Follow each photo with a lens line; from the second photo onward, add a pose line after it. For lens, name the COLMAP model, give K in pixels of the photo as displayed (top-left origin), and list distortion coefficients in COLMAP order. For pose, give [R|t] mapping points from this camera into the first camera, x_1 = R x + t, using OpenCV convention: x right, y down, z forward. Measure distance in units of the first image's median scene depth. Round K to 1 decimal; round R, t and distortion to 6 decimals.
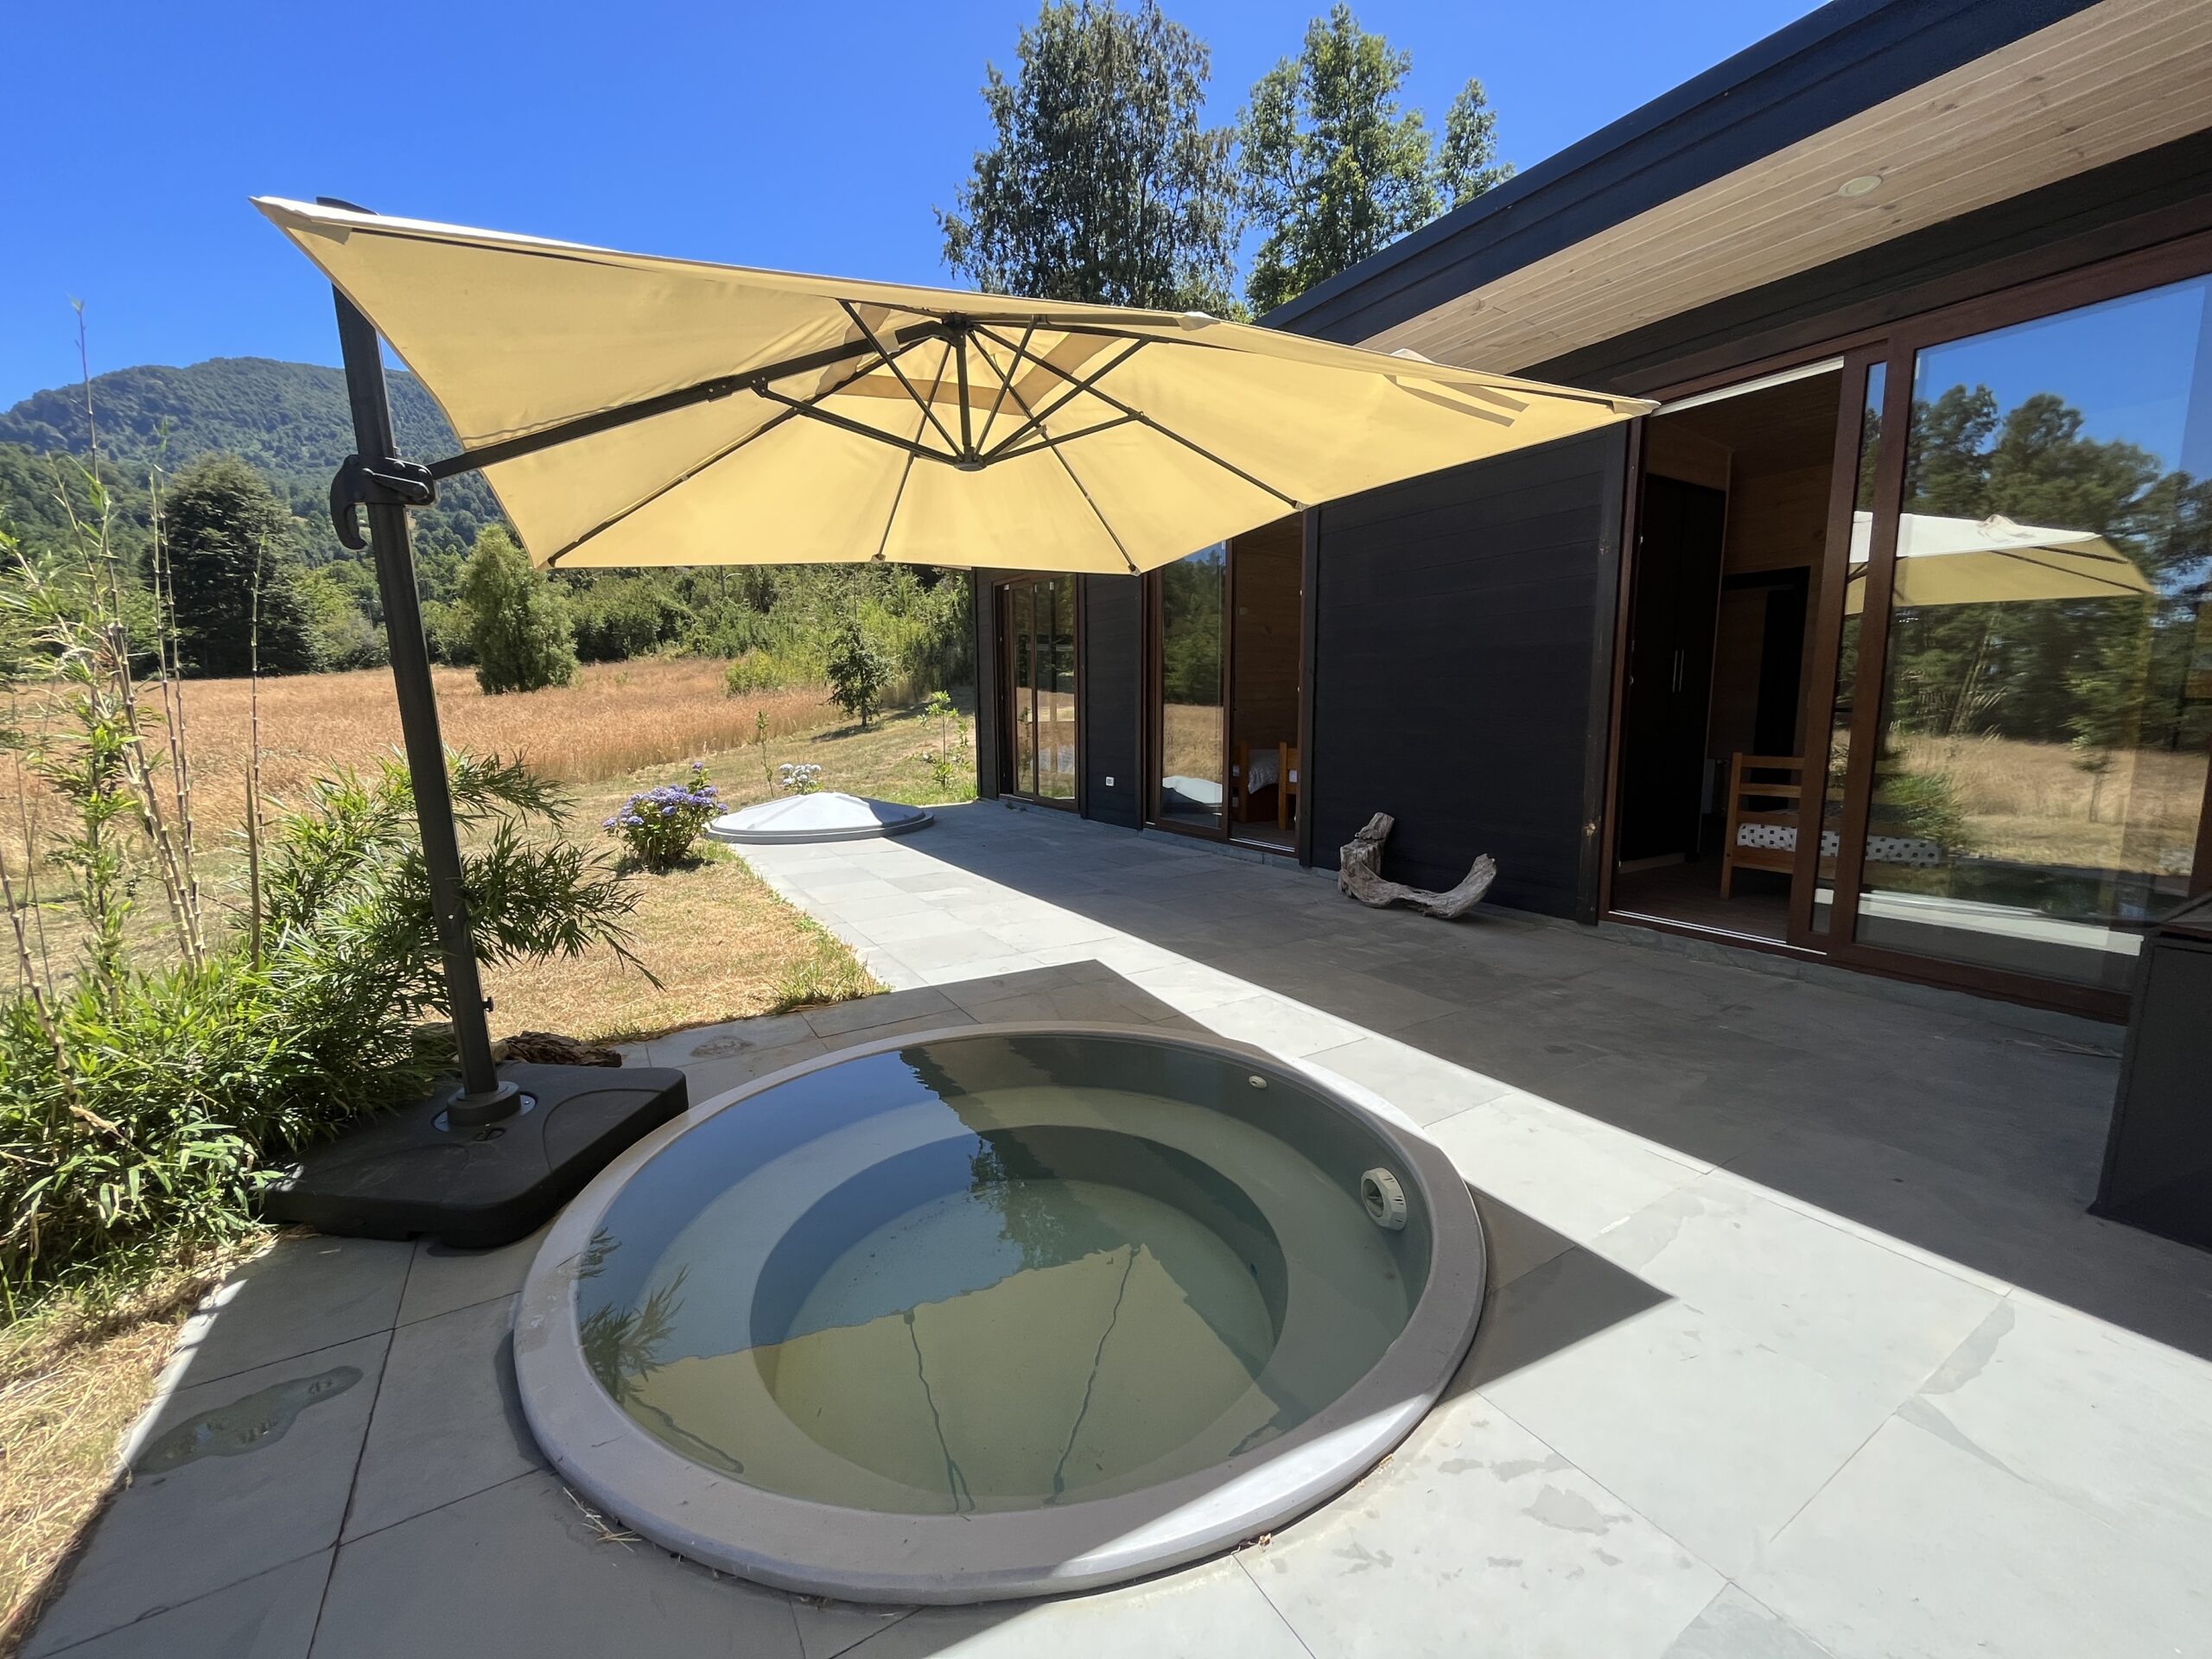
lens RADIAL K [[893.6, 0, 1095.8], [0, 893.6, 826.0], [0, 0, 1]] dist [-0.003182, 0.000236]
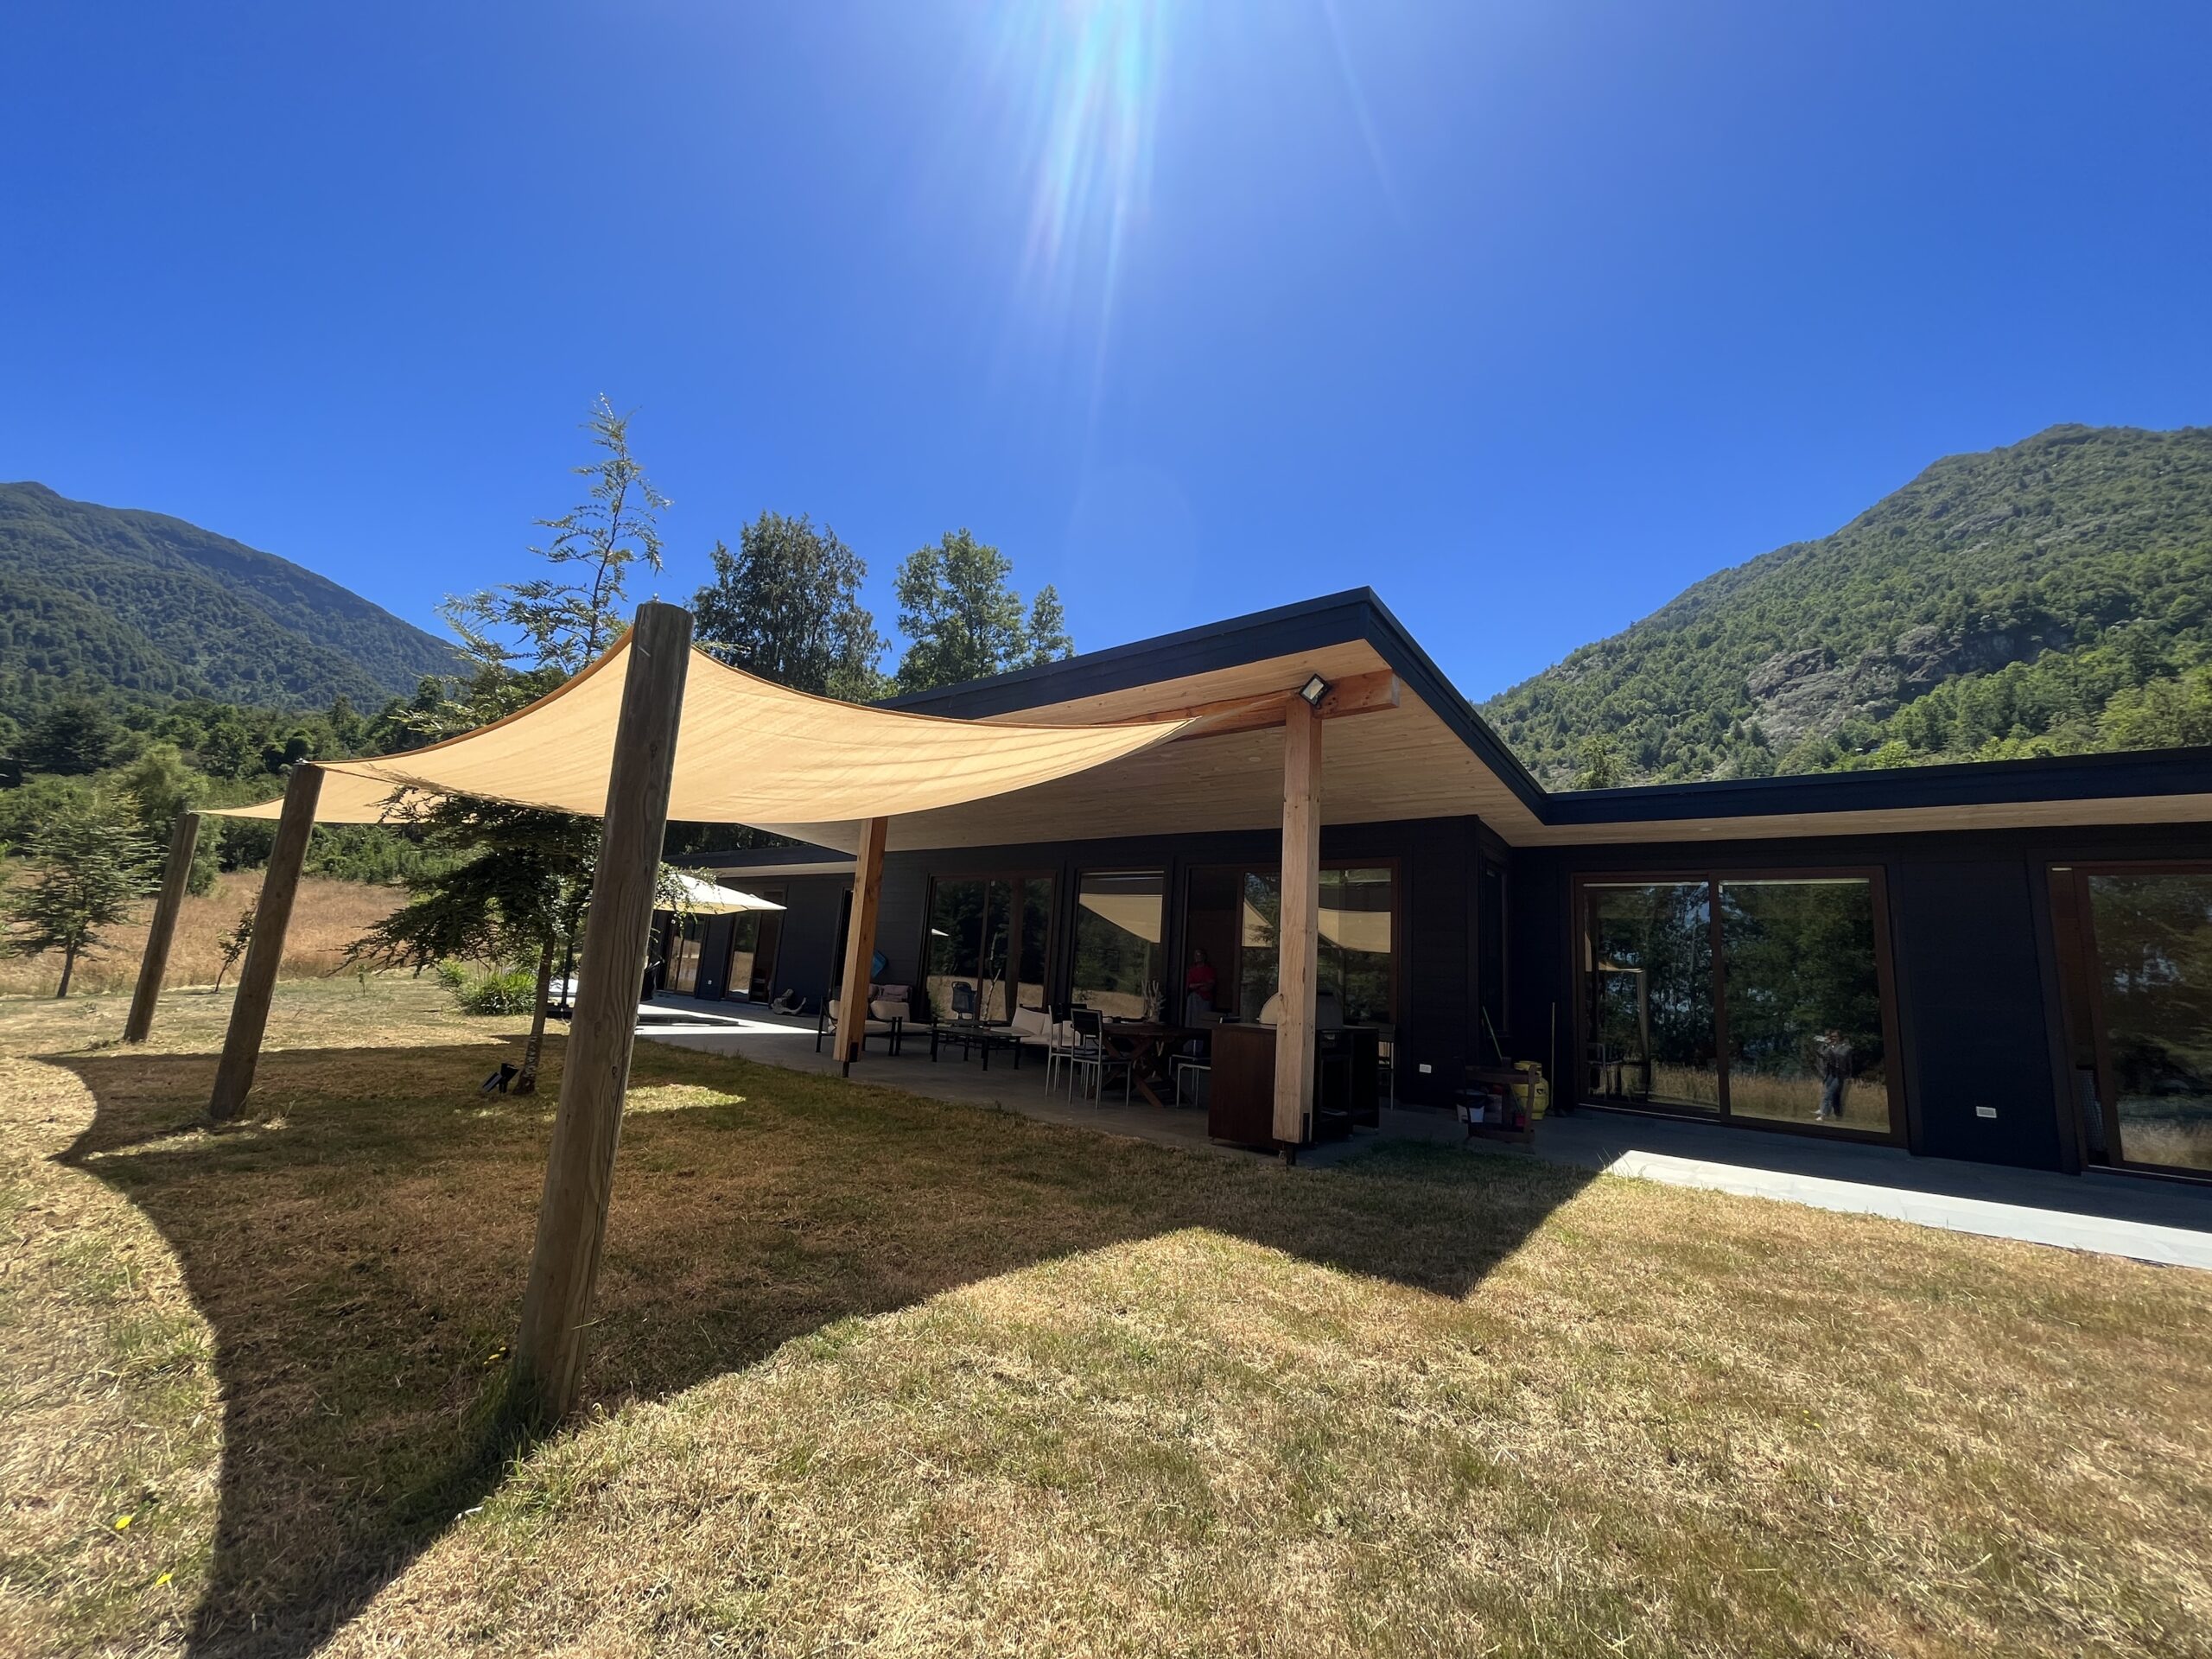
lens RADIAL K [[893.6, 0, 1095.8], [0, 893.6, 826.0], [0, 0, 1]] dist [-0.003182, 0.000236]
pose [[0.930201, 0.140085, 0.339268, 0.022338], [-0.032811, 0.952341, -0.303265, 0.049747], [-0.365582, 0.270966, 0.890465, -0.344037]]
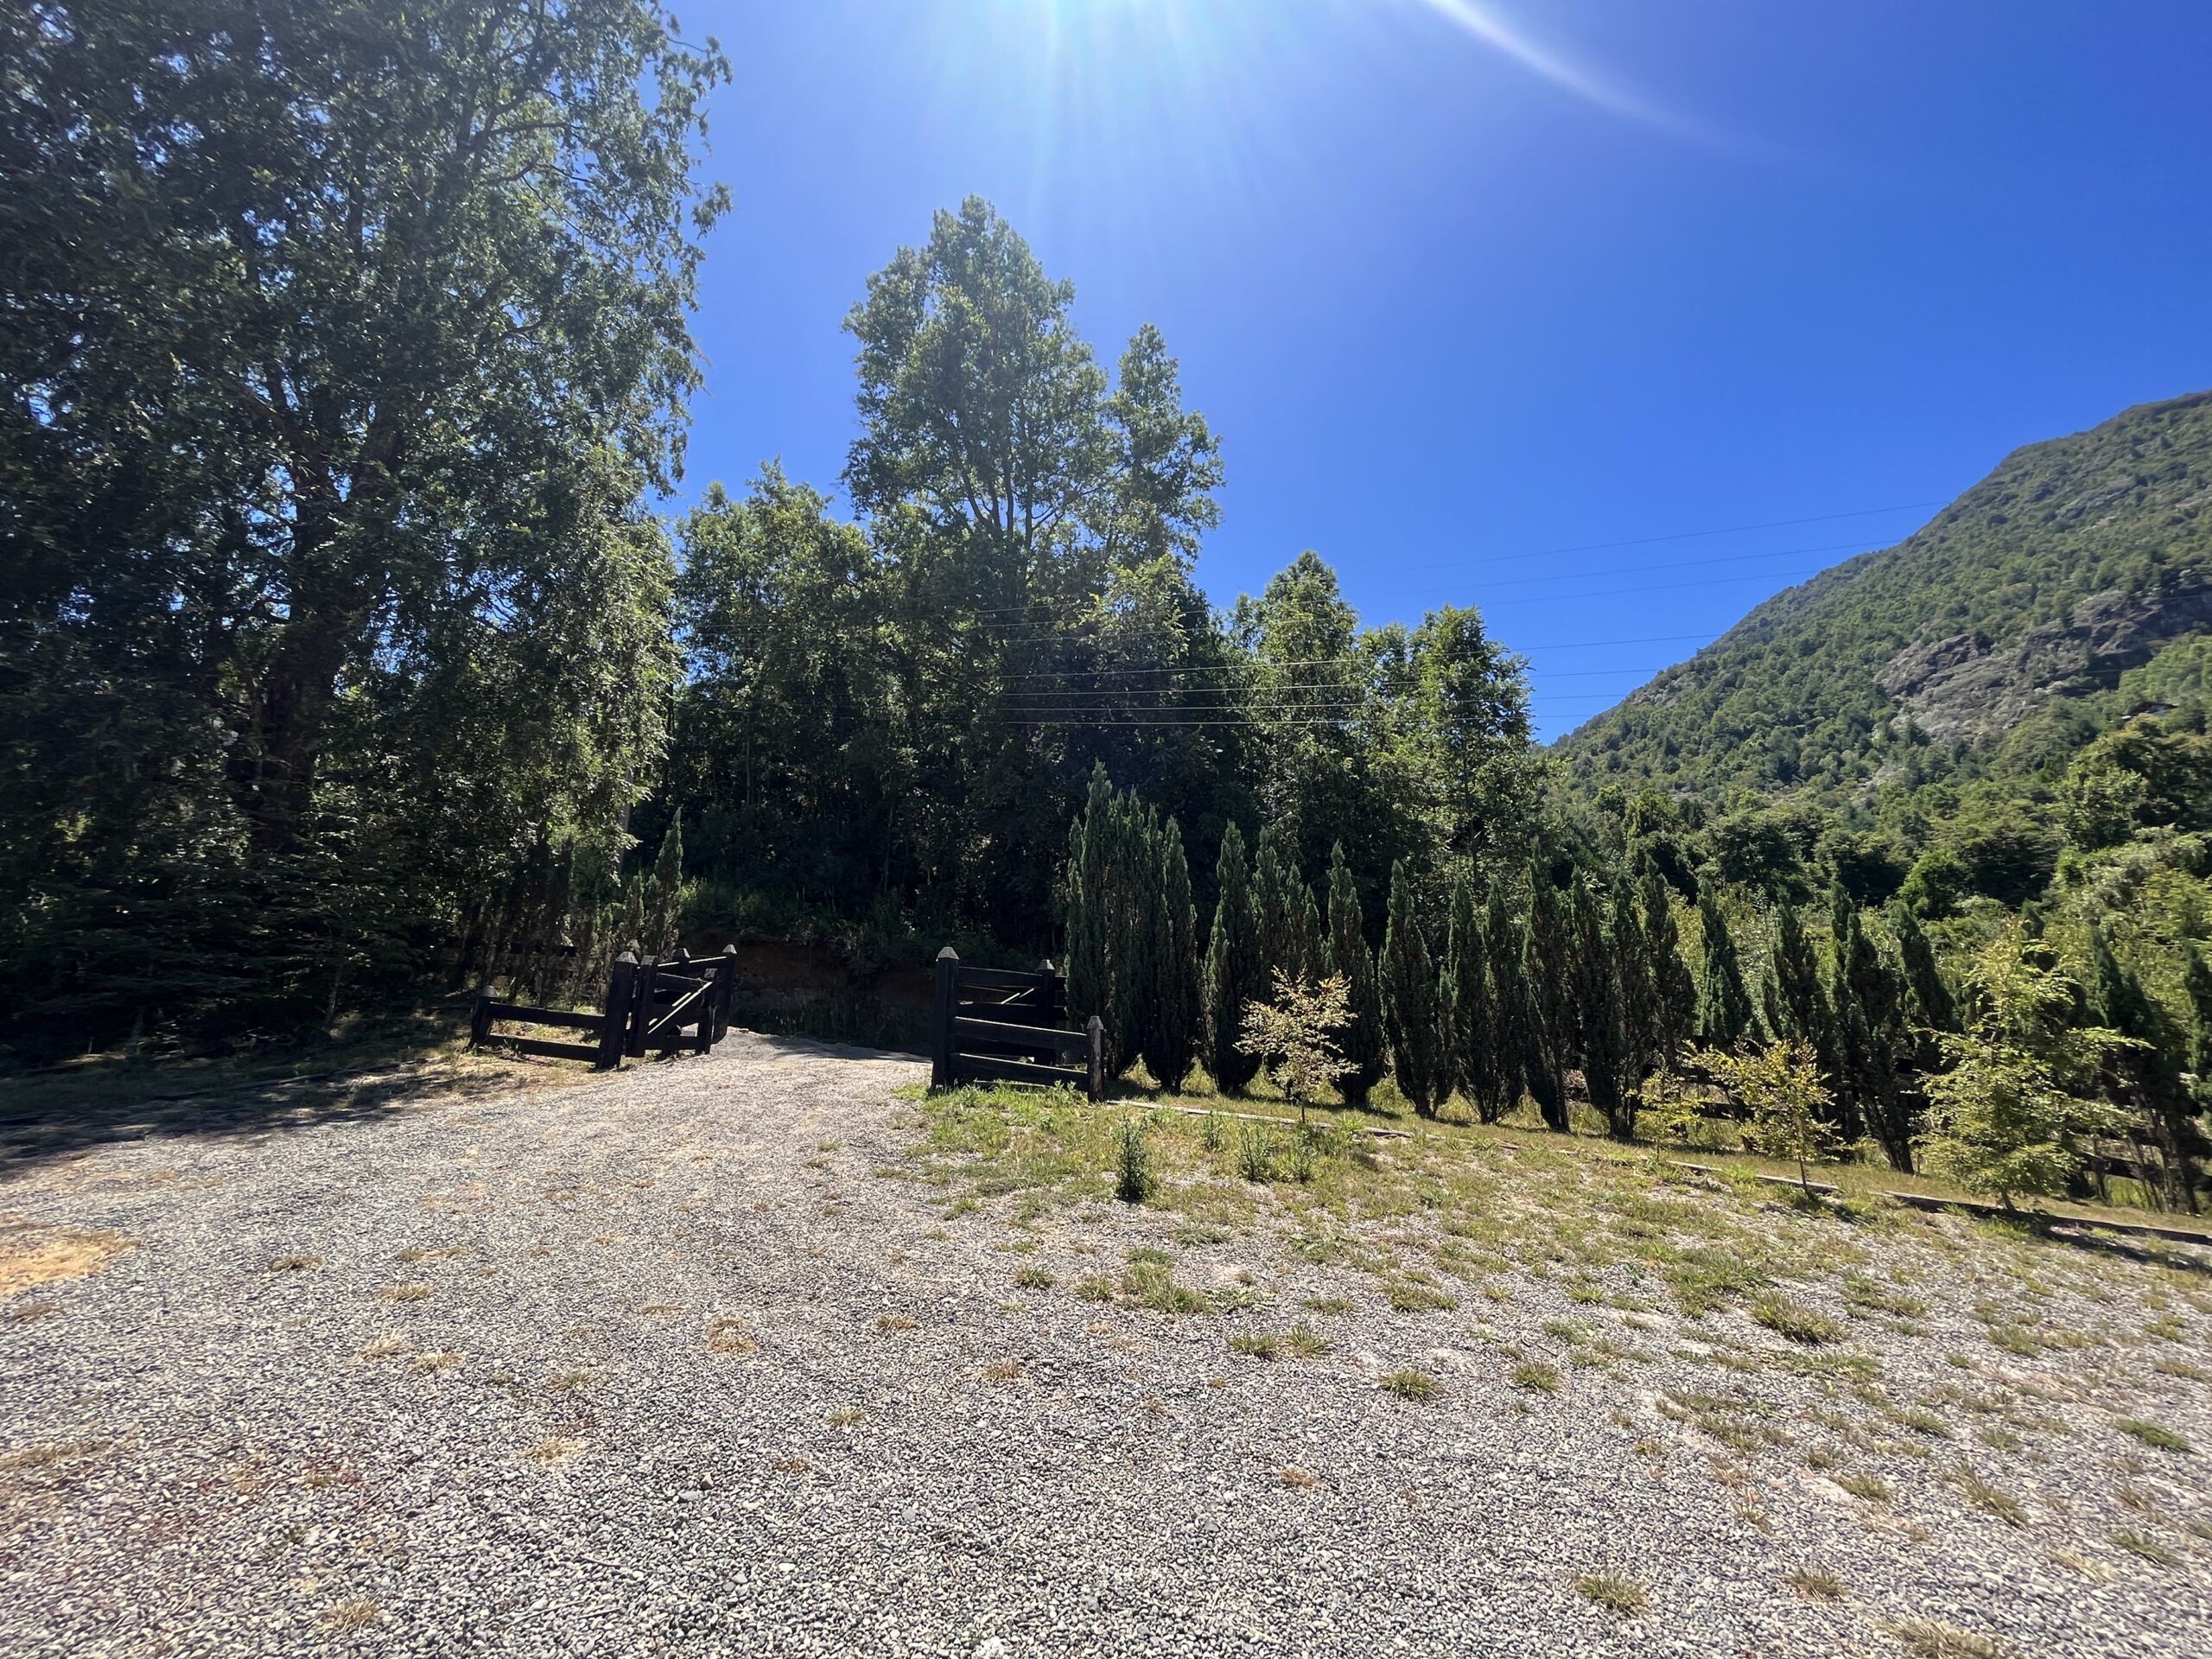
lens RADIAL K [[893.6, 0, 1095.8], [0, 893.6, 826.0], [0, 0, 1]] dist [-0.003182, 0.000236]
pose [[0.956741, 0.098132, 0.273890, 0.204777], [0.017130, 0.920767, -0.389737, -0.102119], [-0.290435, 0.377569, 0.879255, 0.474695]]
